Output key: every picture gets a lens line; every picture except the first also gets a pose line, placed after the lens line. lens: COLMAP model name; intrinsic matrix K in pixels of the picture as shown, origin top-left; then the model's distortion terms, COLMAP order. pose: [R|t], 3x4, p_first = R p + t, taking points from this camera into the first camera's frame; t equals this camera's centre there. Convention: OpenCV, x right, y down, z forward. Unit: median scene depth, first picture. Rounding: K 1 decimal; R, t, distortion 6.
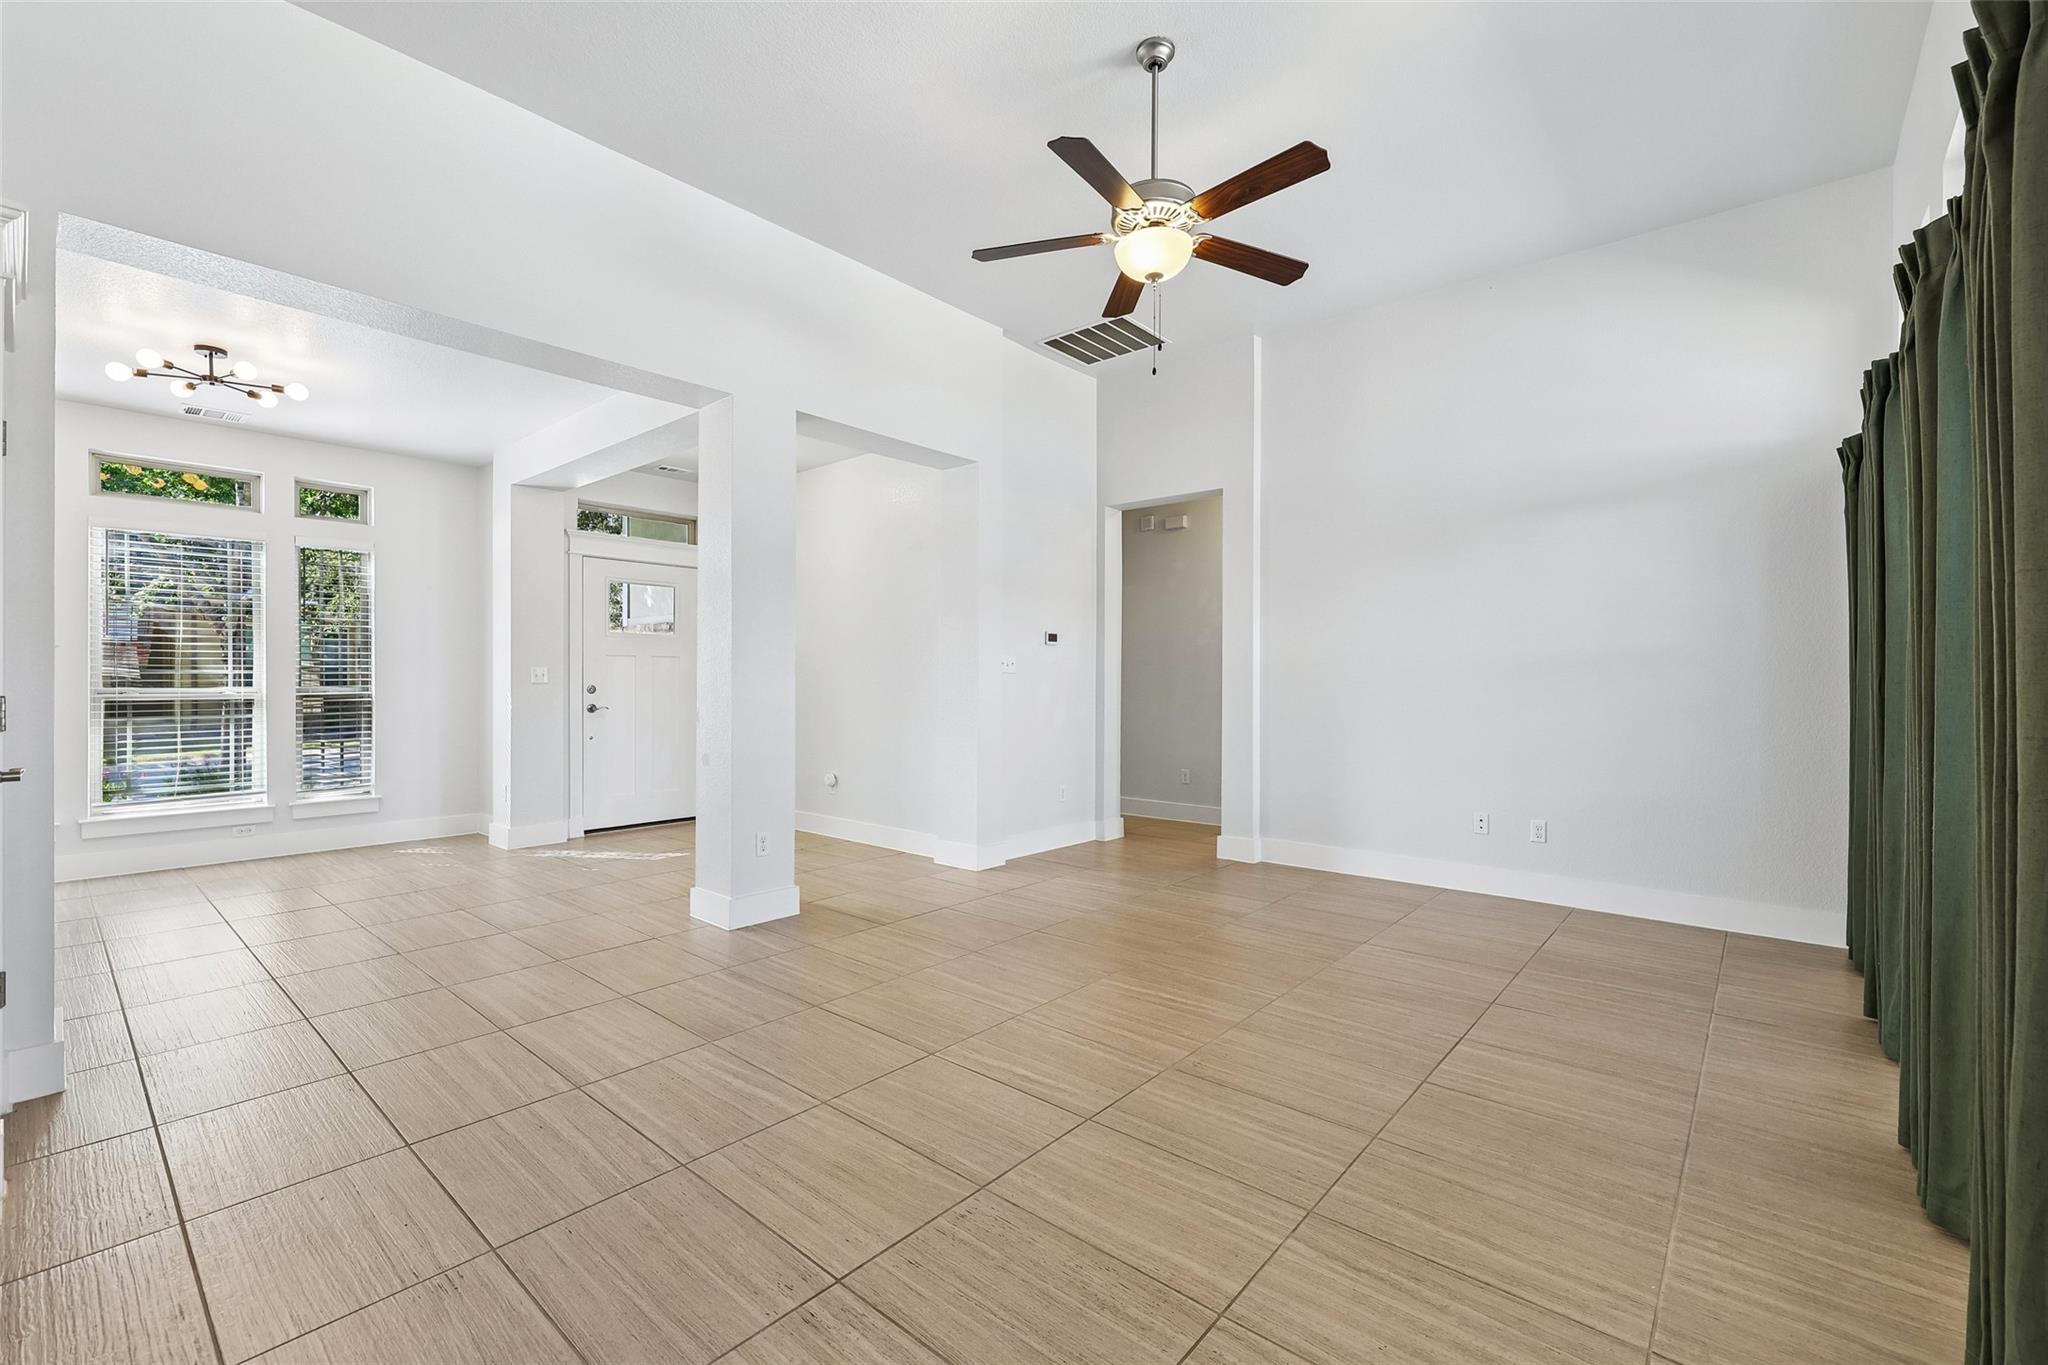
lens RADIAL K [[885.3, 0, 1010.6], [0, 885.3, 684.0], [0, 0, 1]] dist [0.000006, -0.000091]
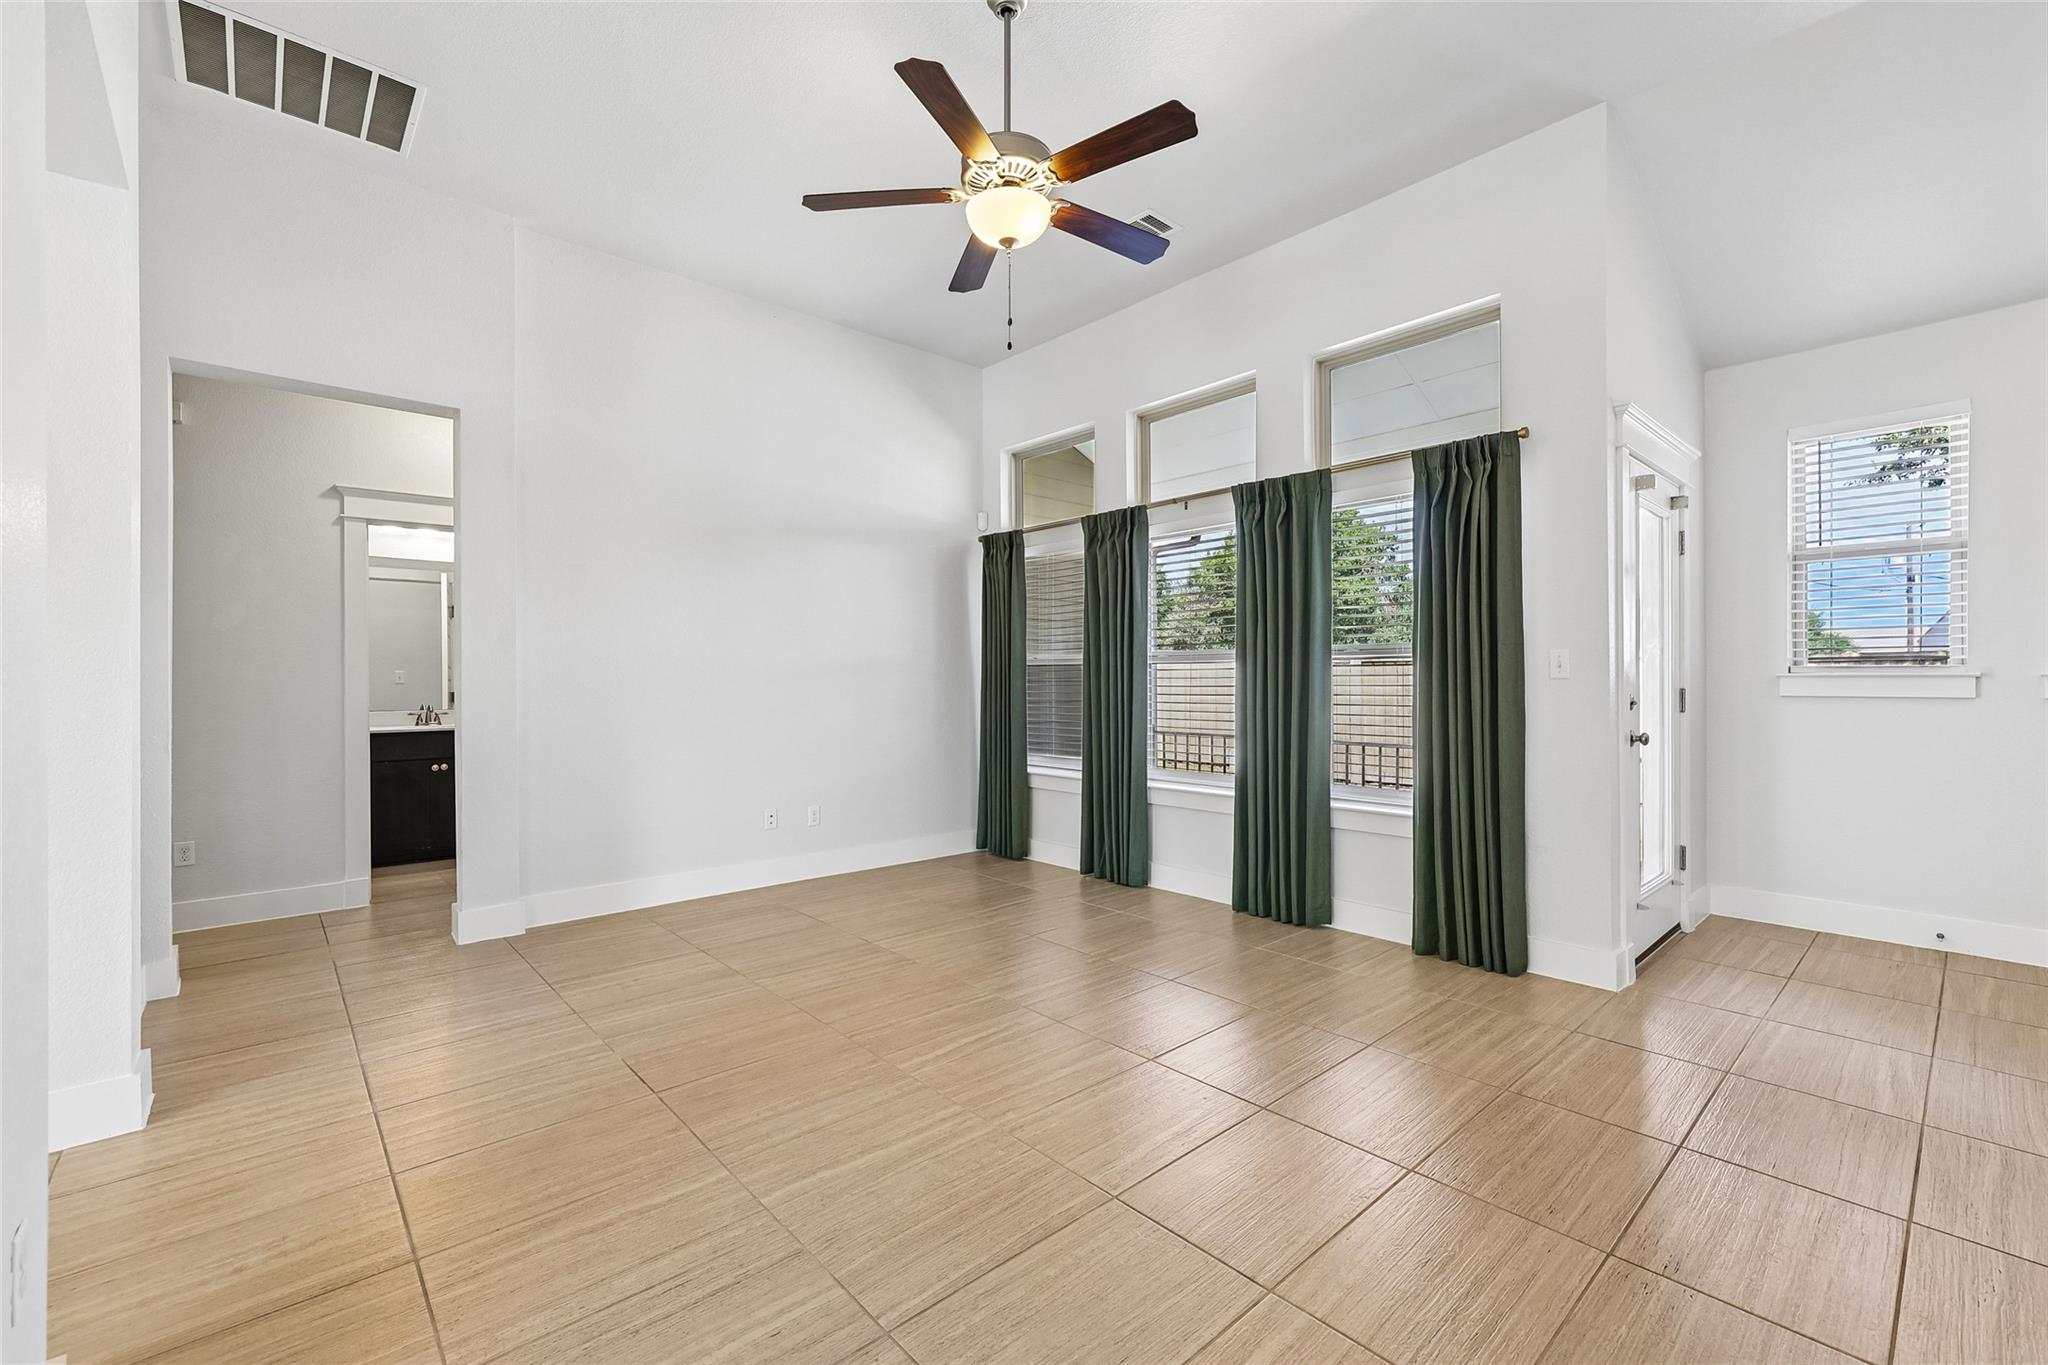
lens RADIAL K [[885.3, 0, 1033.8], [0, 885.3, 696.6], [0, 0, 1]] dist [0.000006, -0.000091]
pose [[0.103214, -0.024809, 0.994350, -0.599274], [0.016912, 0.999588, 0.023184, -0.008748], [-0.994515, 0.014424, 0.103591, 0.728375]]
